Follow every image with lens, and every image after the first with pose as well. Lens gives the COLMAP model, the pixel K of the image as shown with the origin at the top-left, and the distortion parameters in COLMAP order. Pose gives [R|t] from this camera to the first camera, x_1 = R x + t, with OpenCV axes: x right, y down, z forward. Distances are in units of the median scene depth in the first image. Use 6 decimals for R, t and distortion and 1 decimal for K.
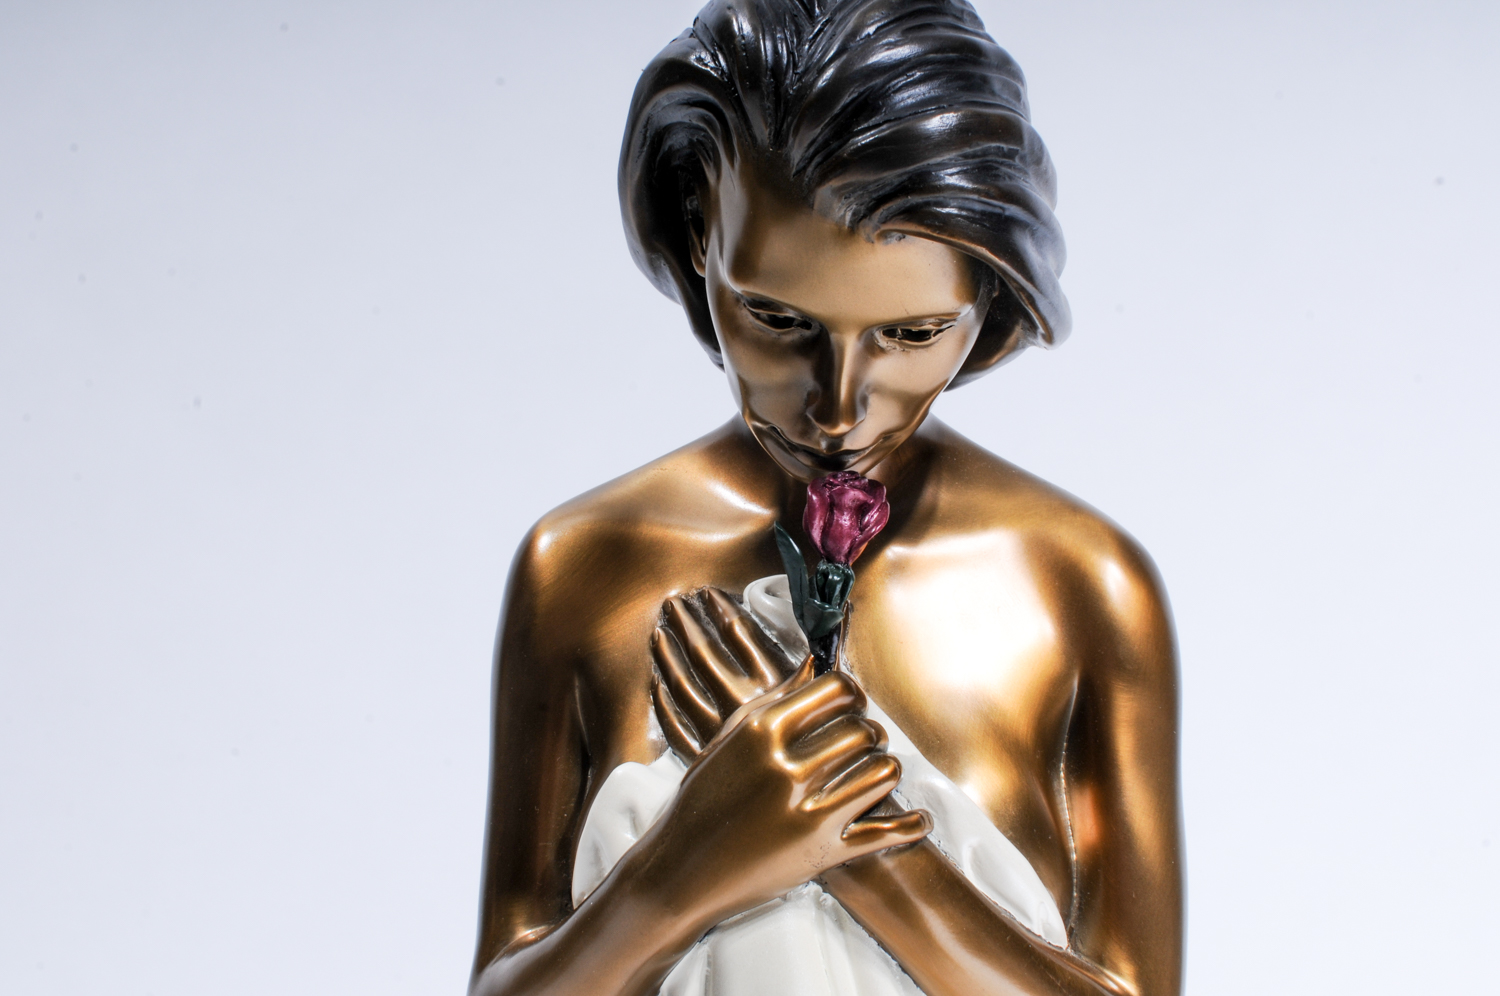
lens RADIAL K [[1948.3, 0, 745.2], [0, 1948.3, 499.0], [0, 0, 1]] dist [-0.197367, 0.000000]
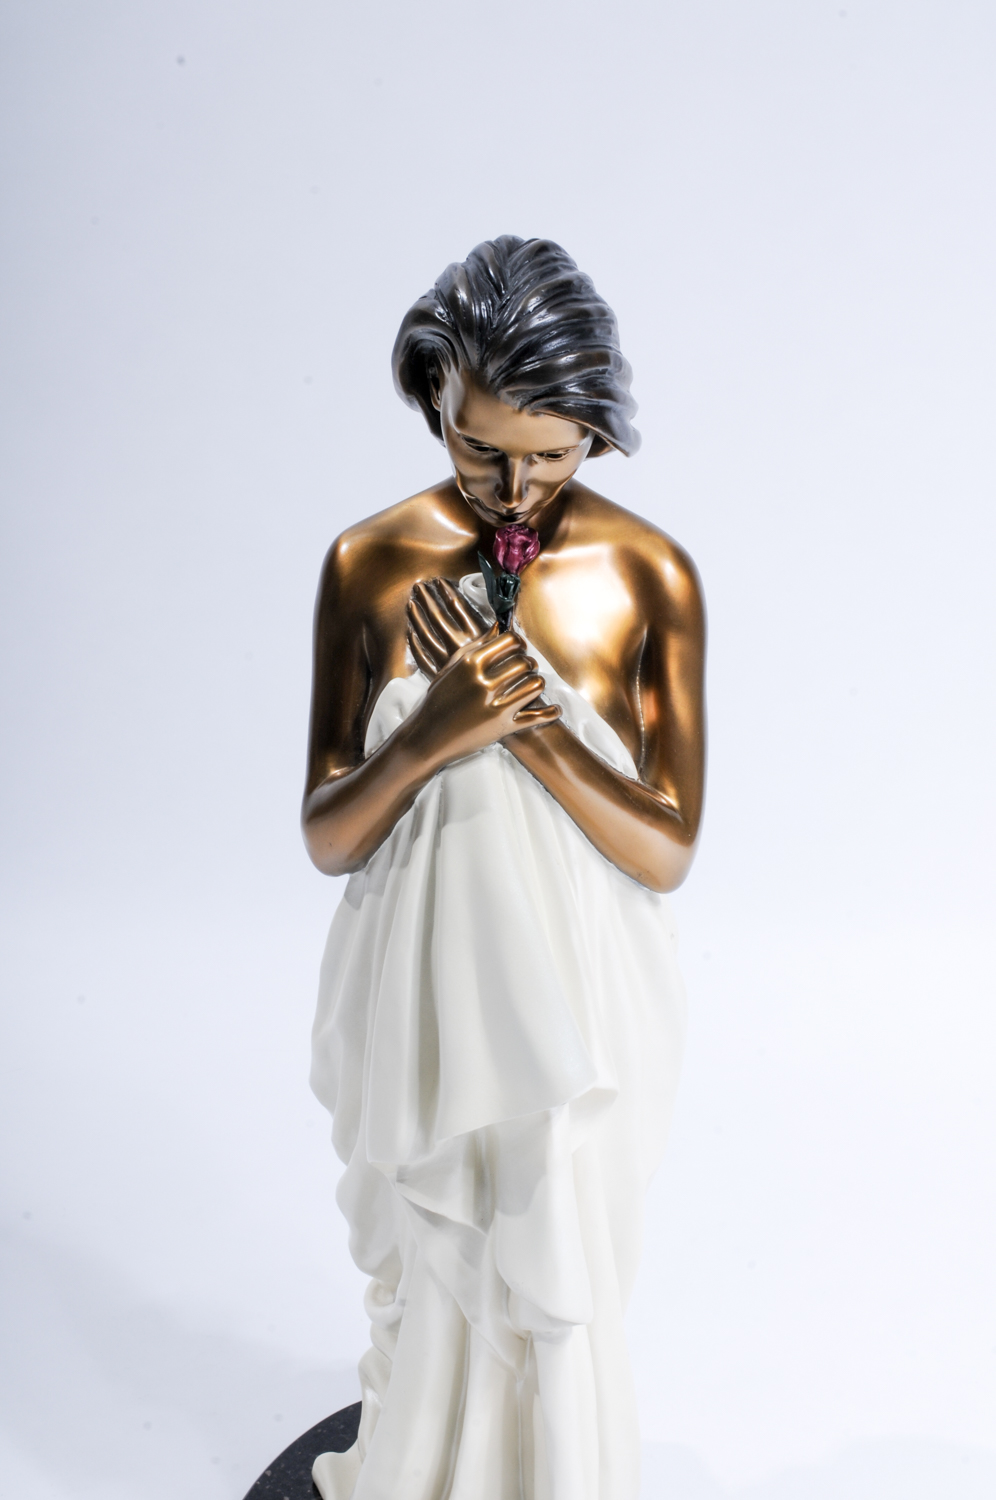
lens RADIAL K [[1948.3, 0, 499.5], [0, 1948.3, 752.1], [0, 0, 1]] dist [-0.197367, 0.000000]
pose [[0.999291, -0.002469, 0.037579, -0.033063], [-0.005301, 0.978692, 0.205266, -0.173844], [-0.037285, -0.205320, 0.977984, -0.817131]]
